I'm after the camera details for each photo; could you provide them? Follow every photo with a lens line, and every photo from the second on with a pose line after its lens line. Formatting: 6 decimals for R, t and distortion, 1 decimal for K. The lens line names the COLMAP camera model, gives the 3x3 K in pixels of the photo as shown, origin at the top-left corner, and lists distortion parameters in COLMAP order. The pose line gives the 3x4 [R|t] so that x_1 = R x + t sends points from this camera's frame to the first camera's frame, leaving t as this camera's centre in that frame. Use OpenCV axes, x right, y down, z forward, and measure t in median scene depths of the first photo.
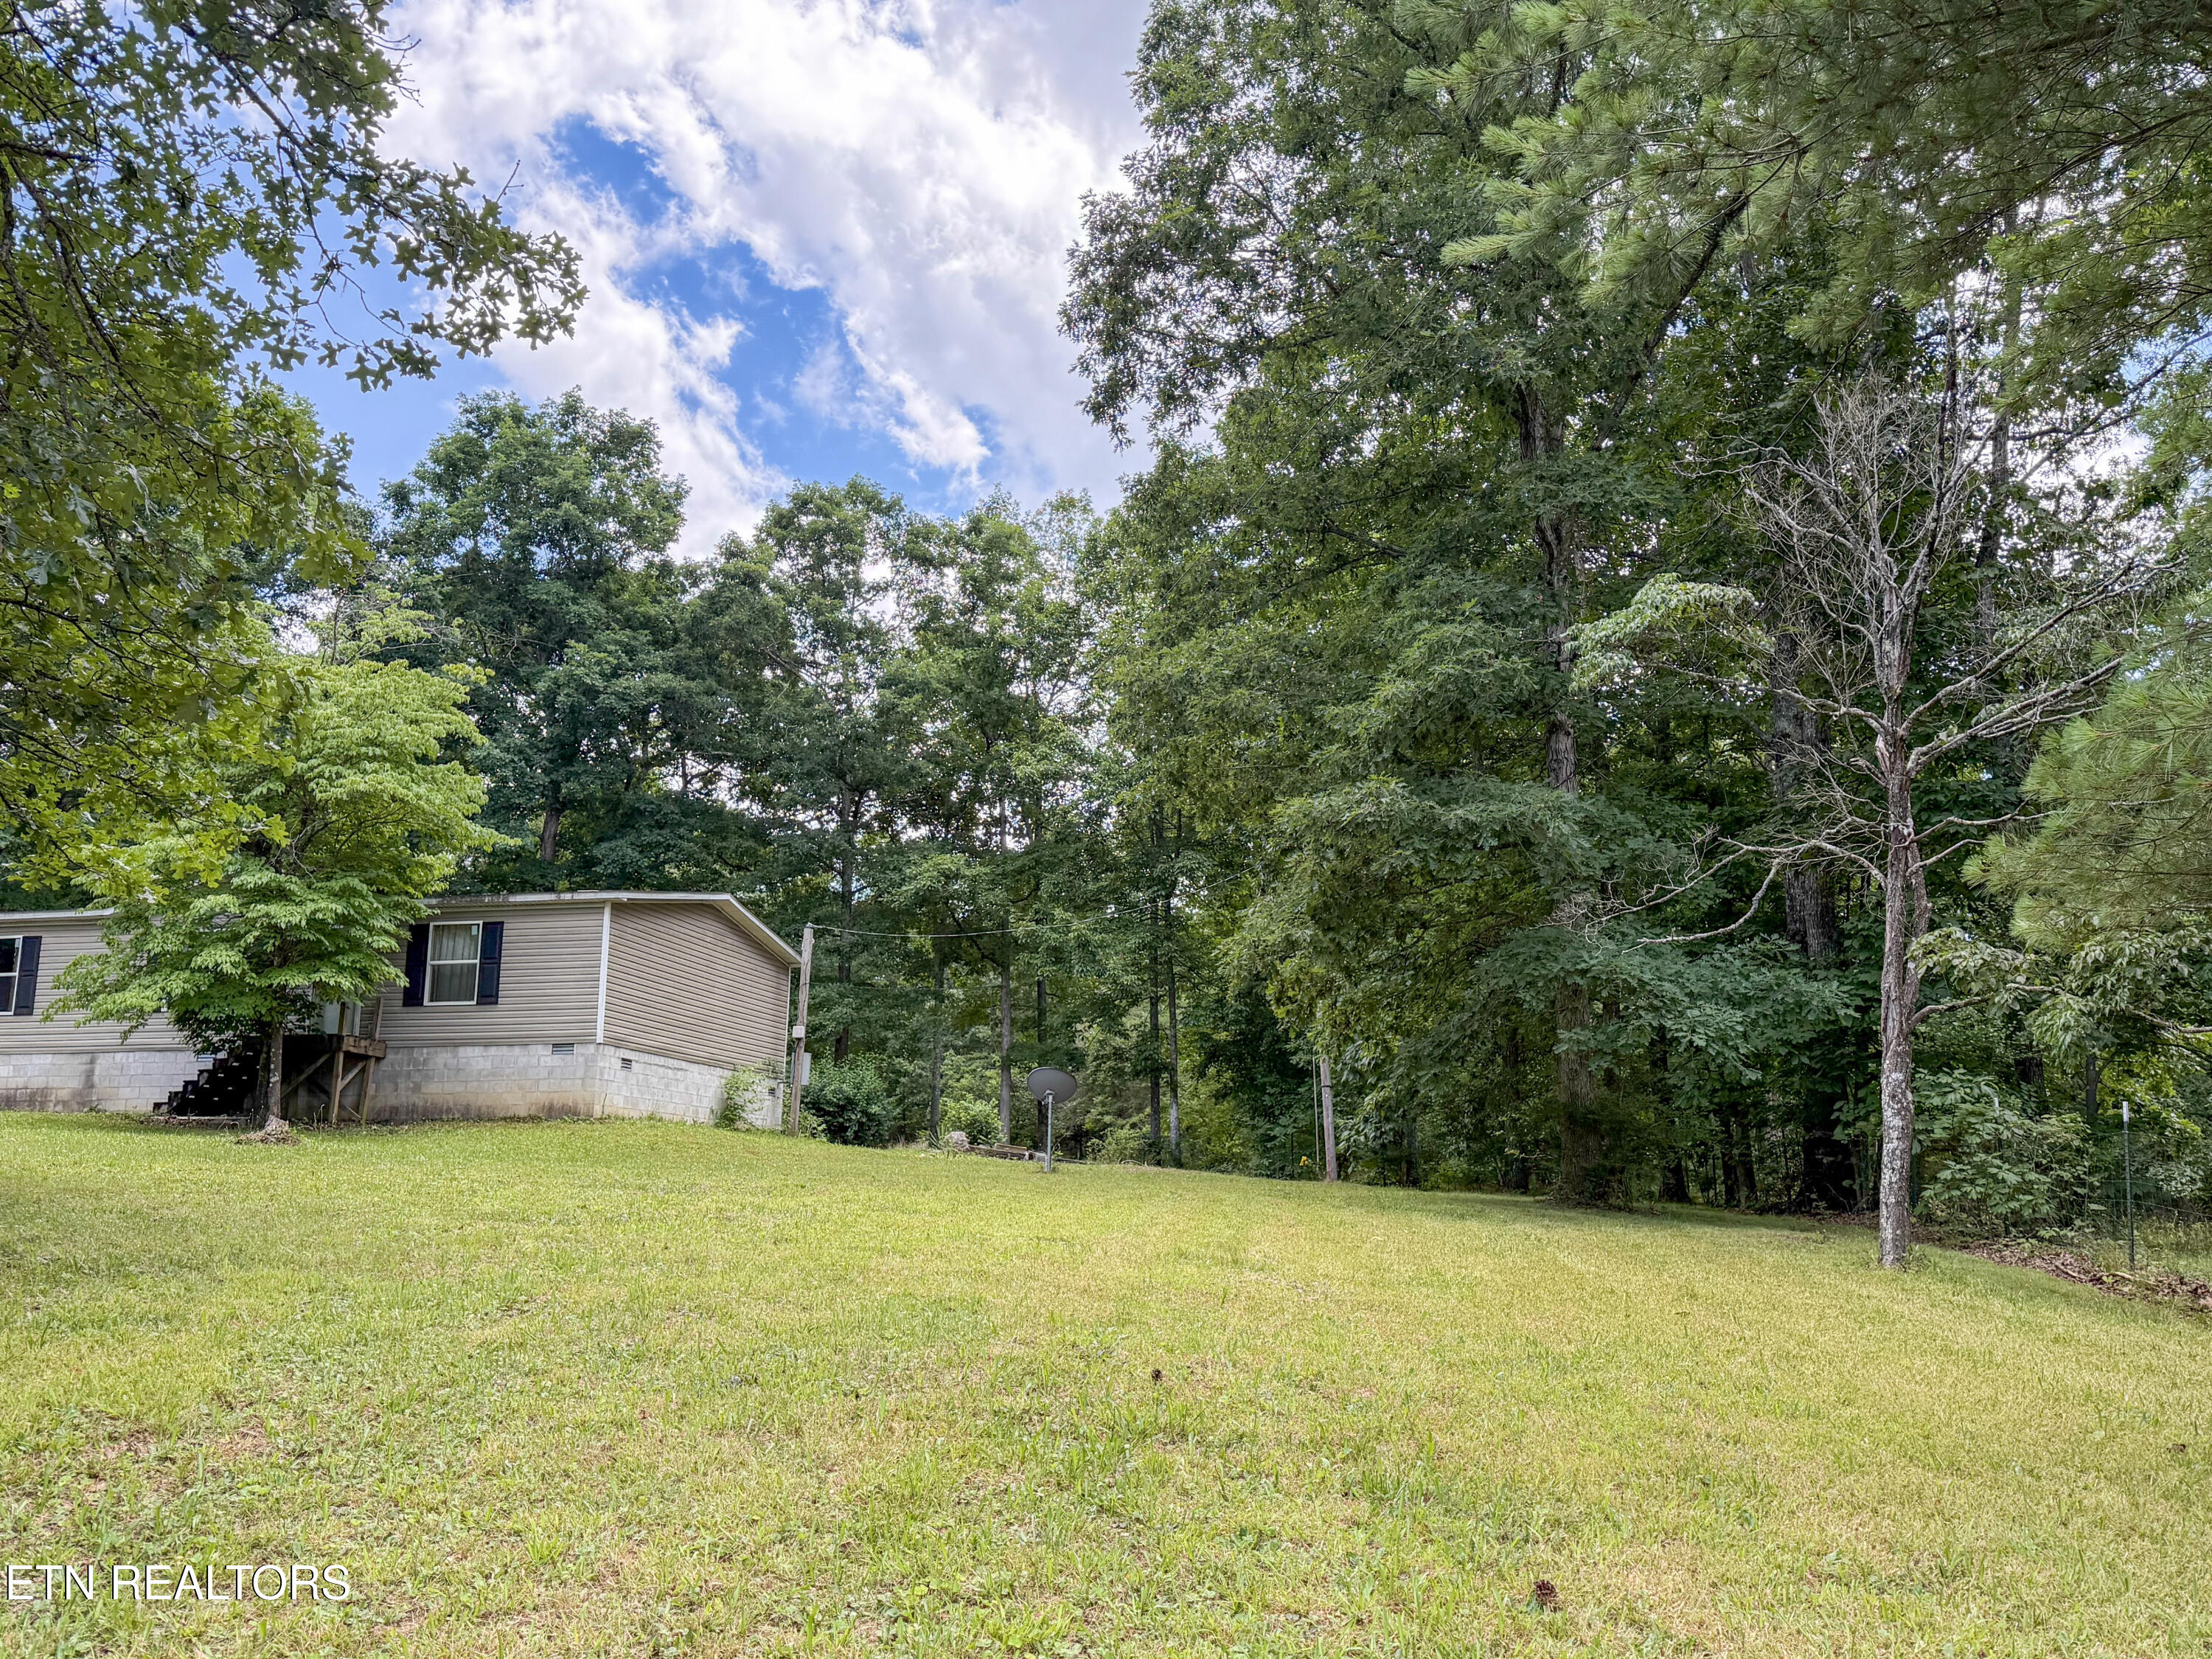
lens RADIAL K [[1779.7, 0, 1096.9], [0, 1779.7, 844.9], [0, 0, 1]] dist [0.029175, -0.059410]
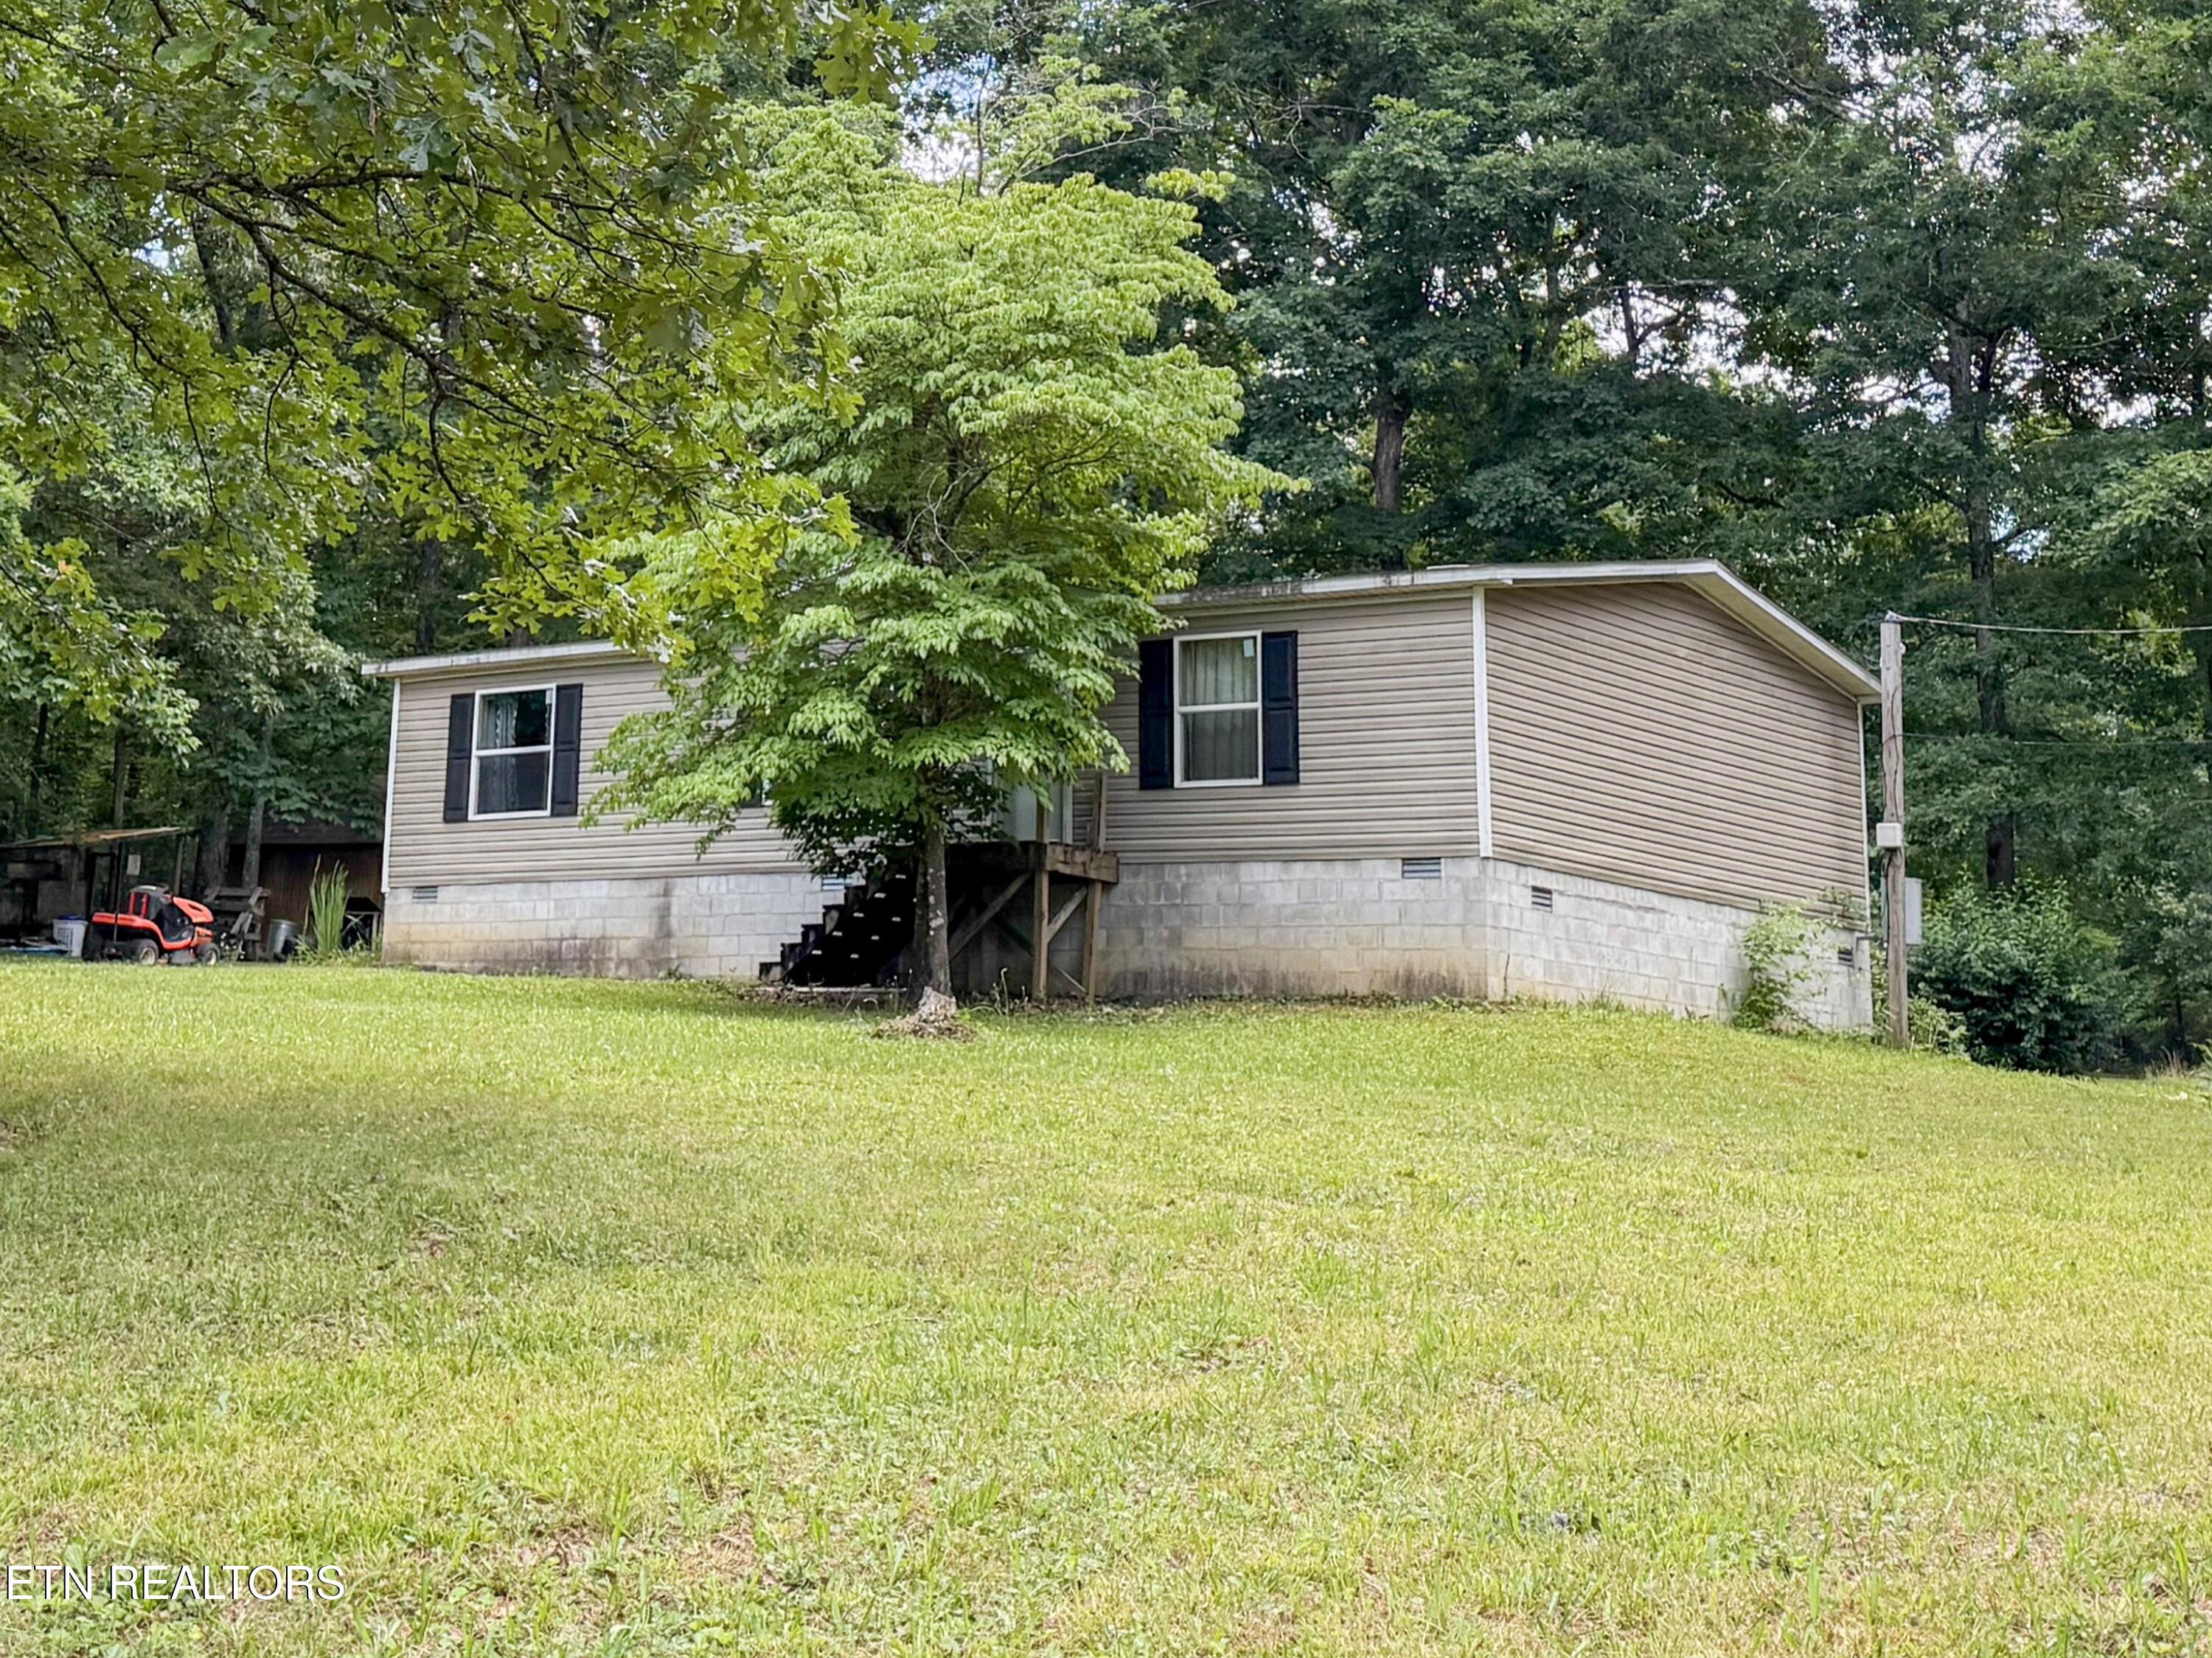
lens RADIAL K [[1779.6, 0, 1107.6], [0, 1779.6, 837.0], [0, 0, 1]] dist [0.029175, -0.059410]
pose [[0.940088, 0.004344, -0.340903, -0.213405], [0.057792, 0.983418, 0.171900, 0.008088], [0.335997, -0.181303, 0.924249, 0.493096]]
